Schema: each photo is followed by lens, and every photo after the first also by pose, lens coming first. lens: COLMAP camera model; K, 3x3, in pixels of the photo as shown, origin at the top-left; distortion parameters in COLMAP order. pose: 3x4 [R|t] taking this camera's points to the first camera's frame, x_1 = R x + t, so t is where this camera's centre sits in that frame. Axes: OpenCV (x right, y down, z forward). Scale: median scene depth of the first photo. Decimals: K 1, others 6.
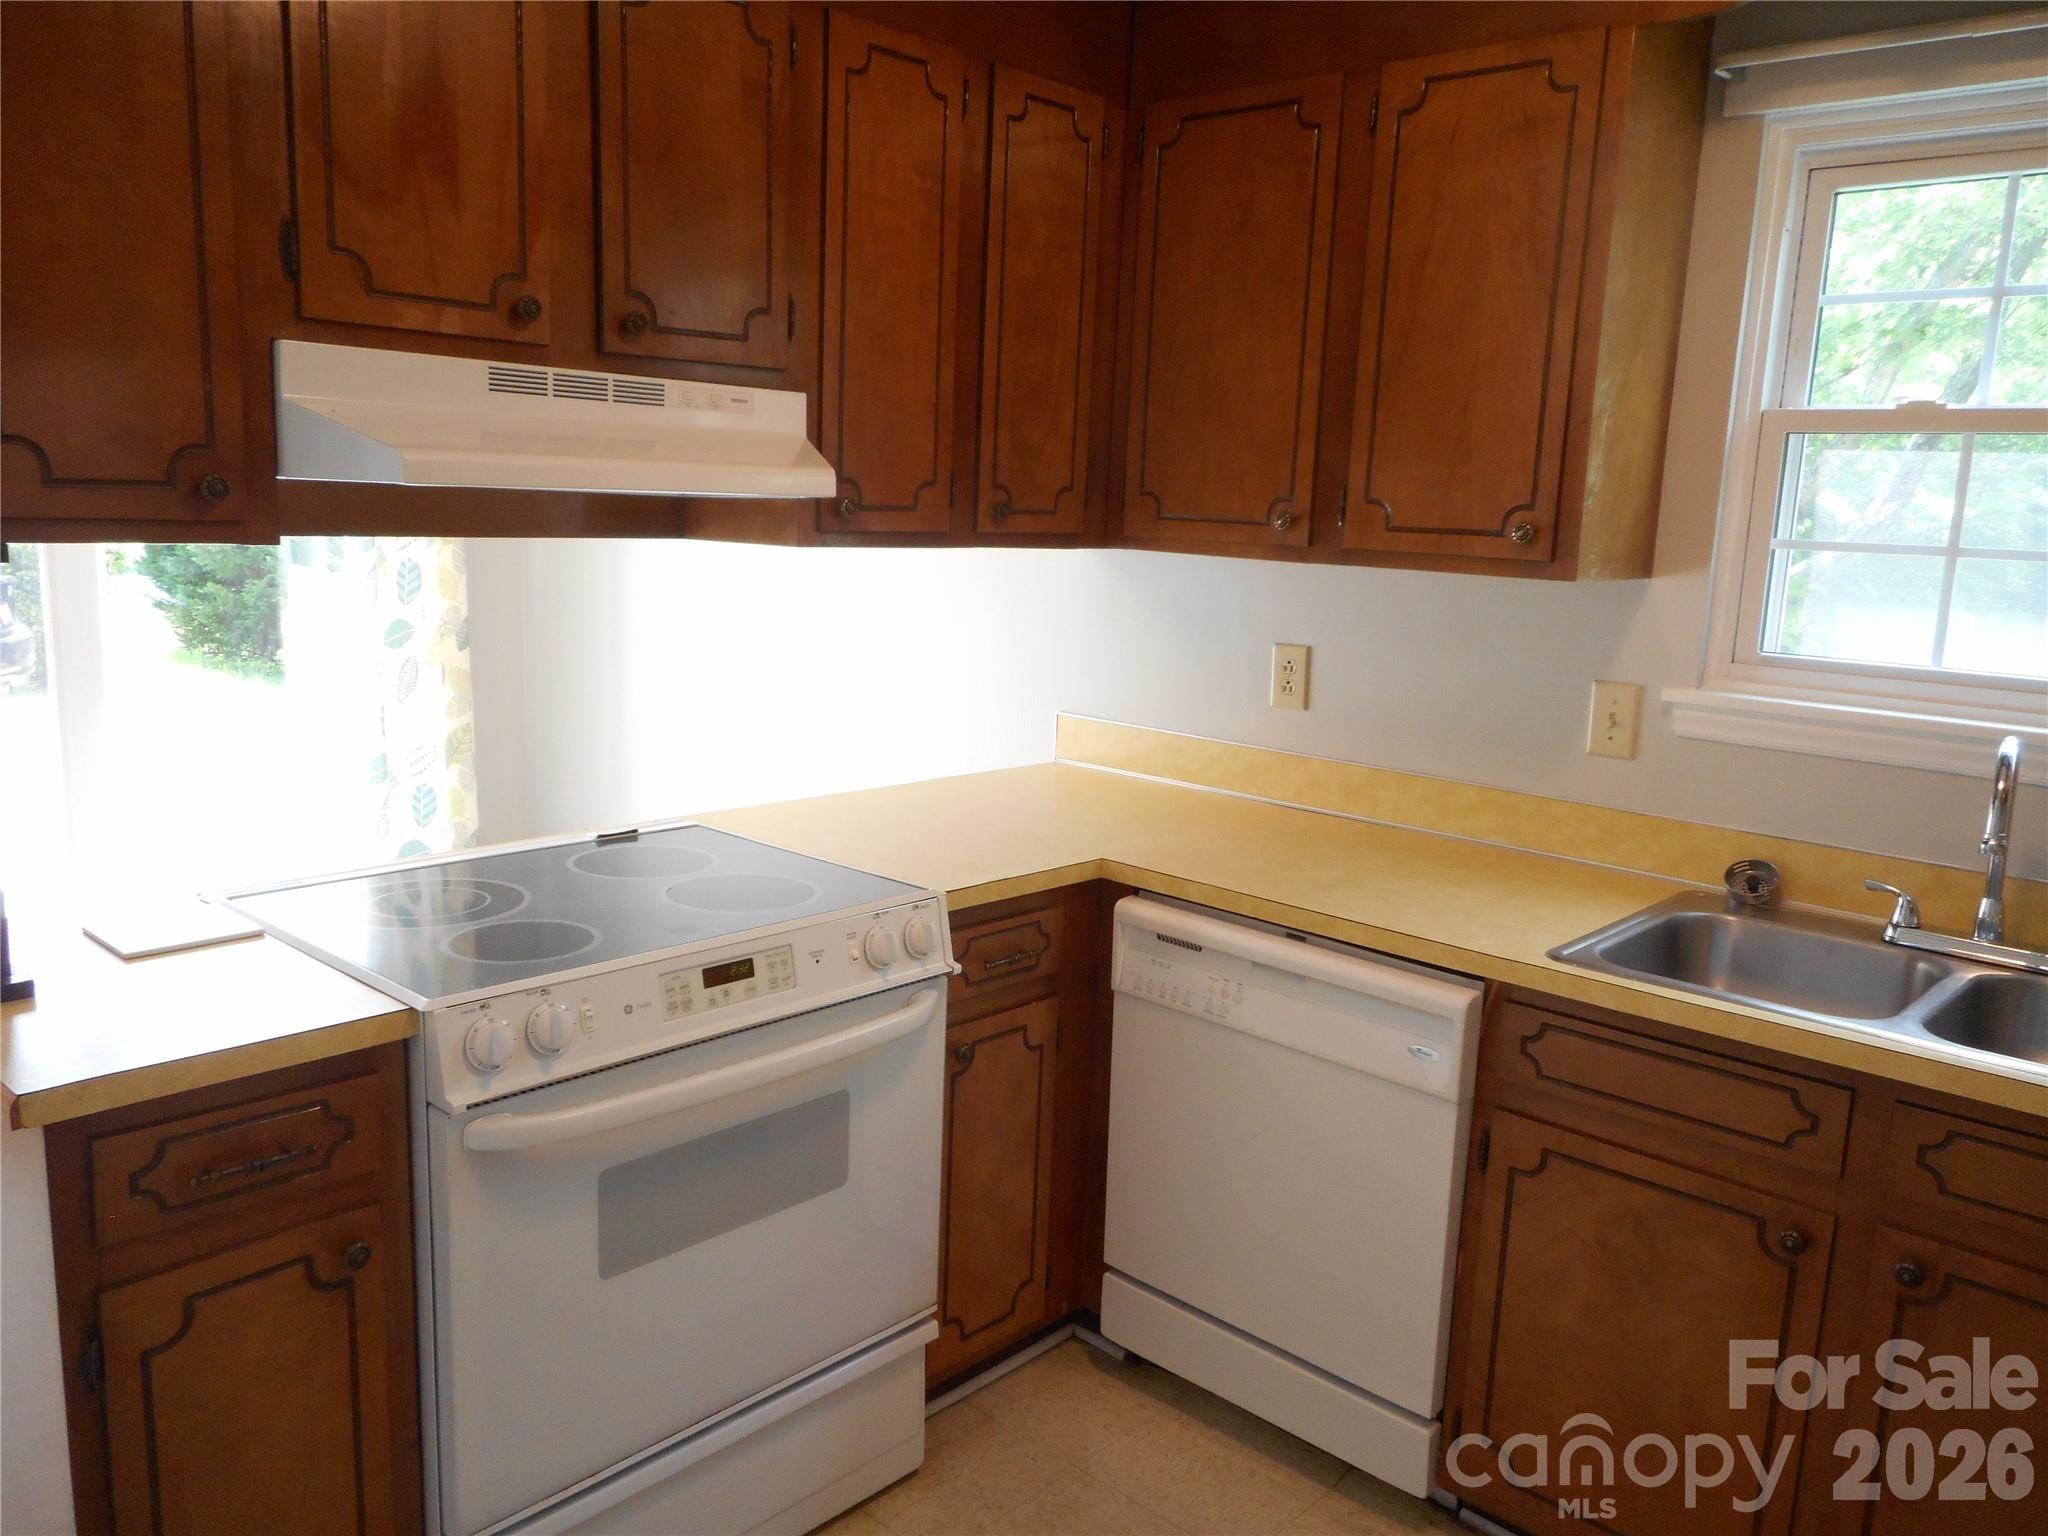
lens RADIAL K [[1543.6, 0, 1026.1], [0, 1543.6, 772.2], [0, 0, 1]] dist [-0.014763, -0.002967]
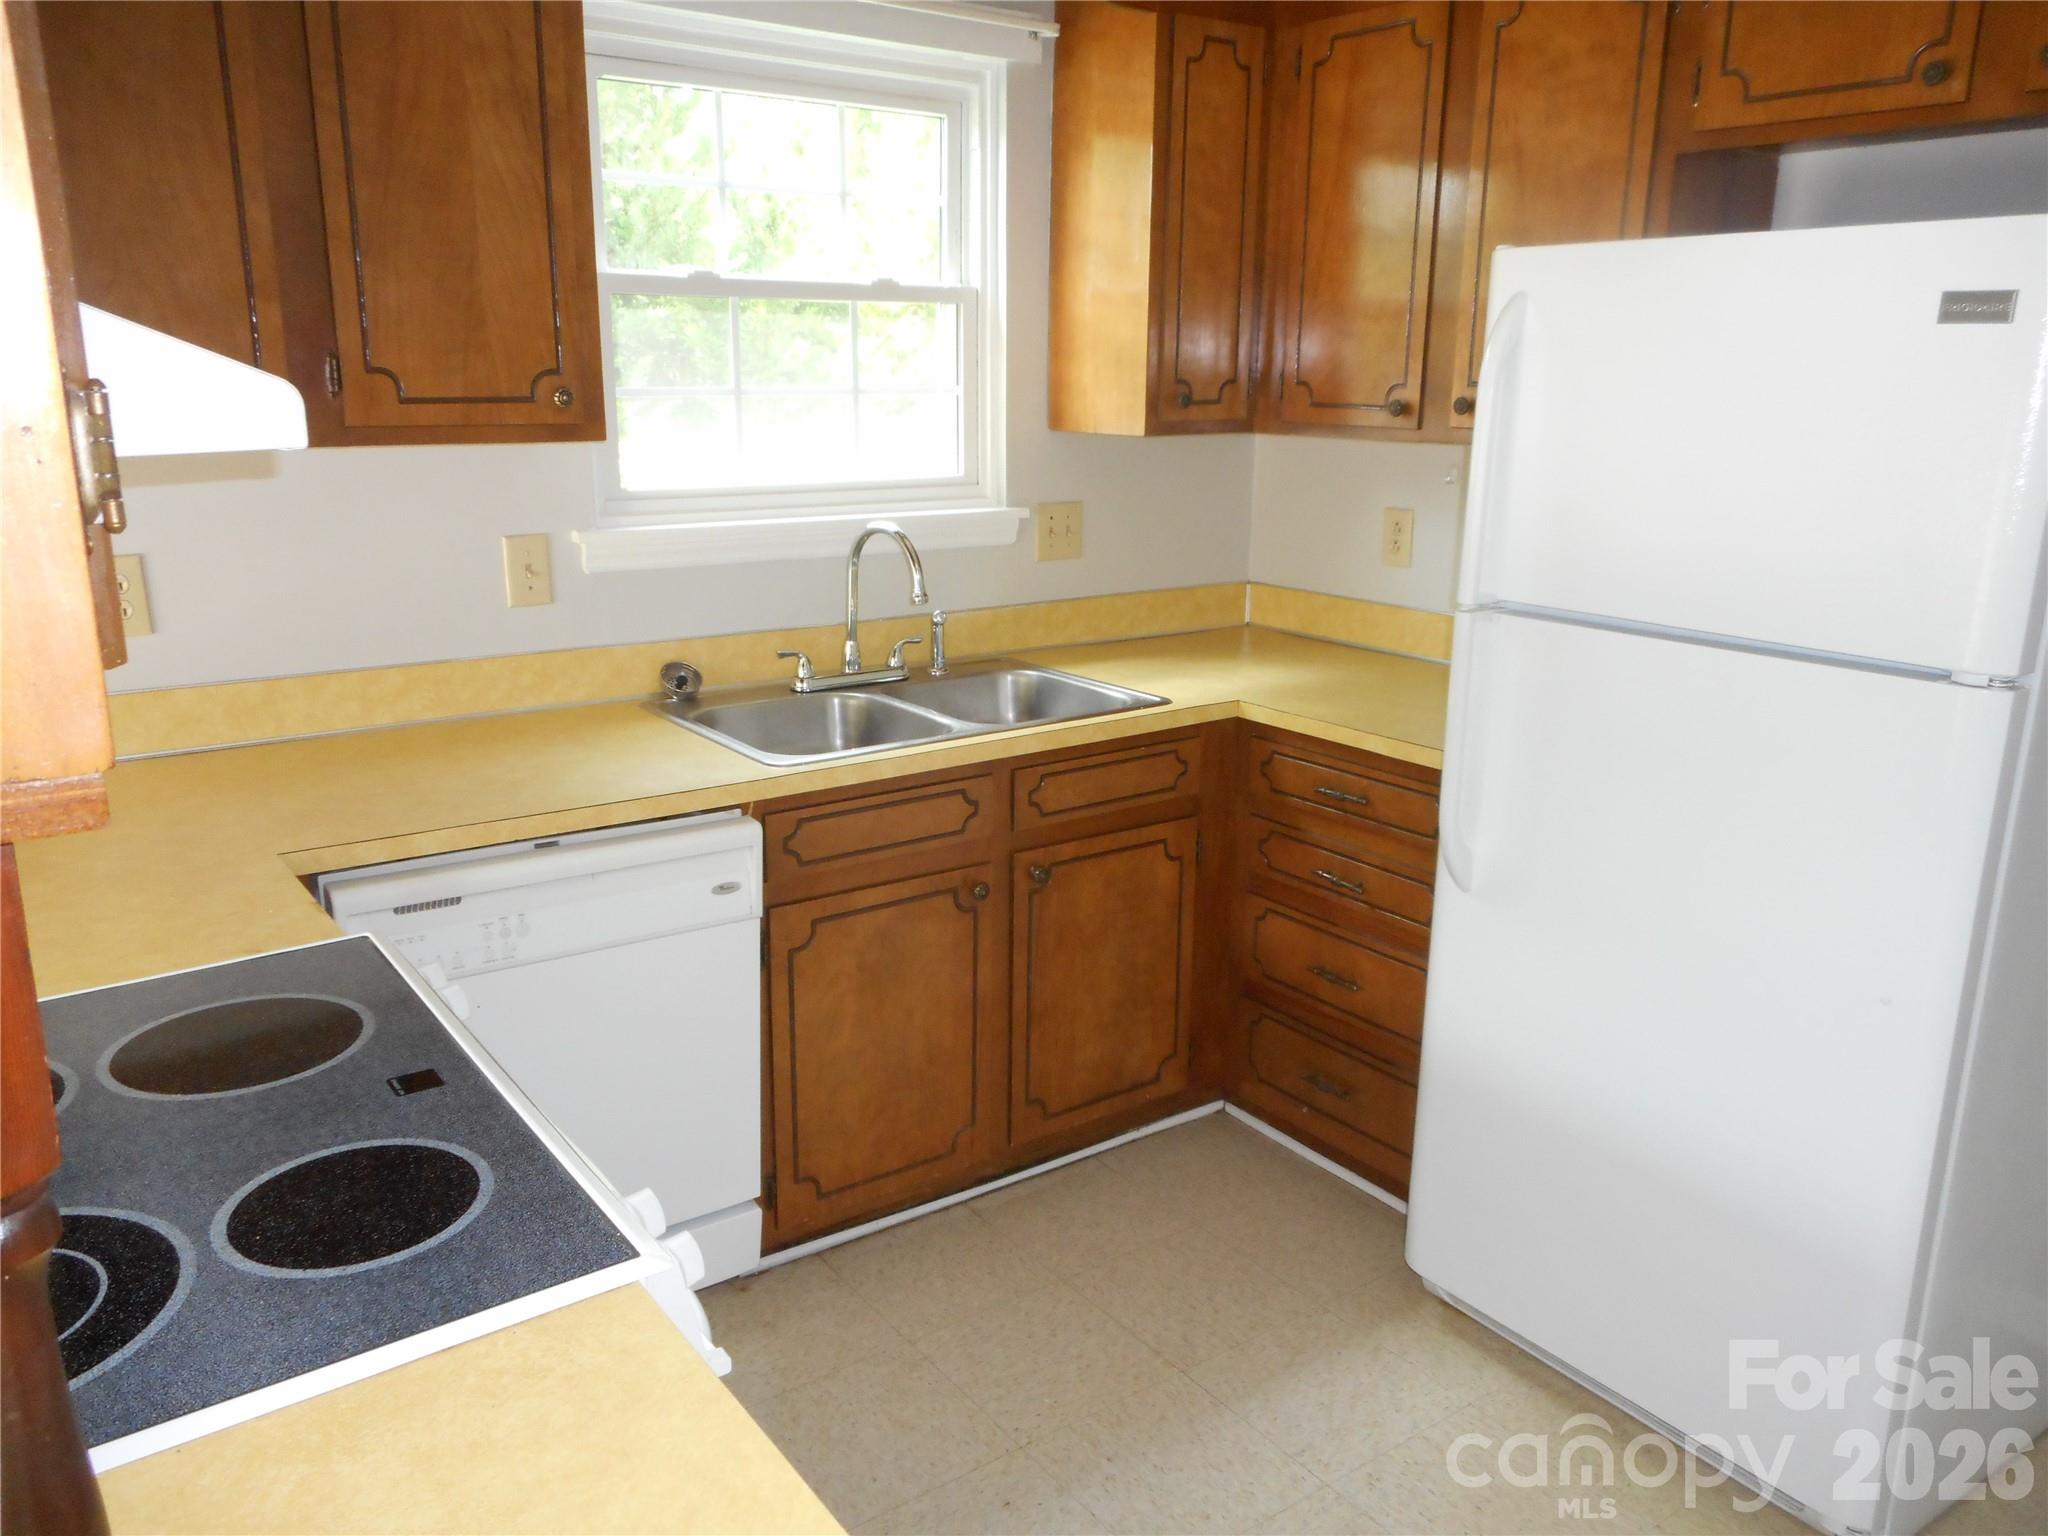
lens RADIAL K [[1543.6, 0, 1025.2], [0, 1543.6, 767.3], [0, 0, 1]] dist [-0.014763, -0.002967]
pose [[0.204735, -0.286783, 0.935863, -0.619829], [0.172443, 0.951729, 0.253920, -0.124125], [-0.963508, 0.109396, 0.244306, 0.468757]]
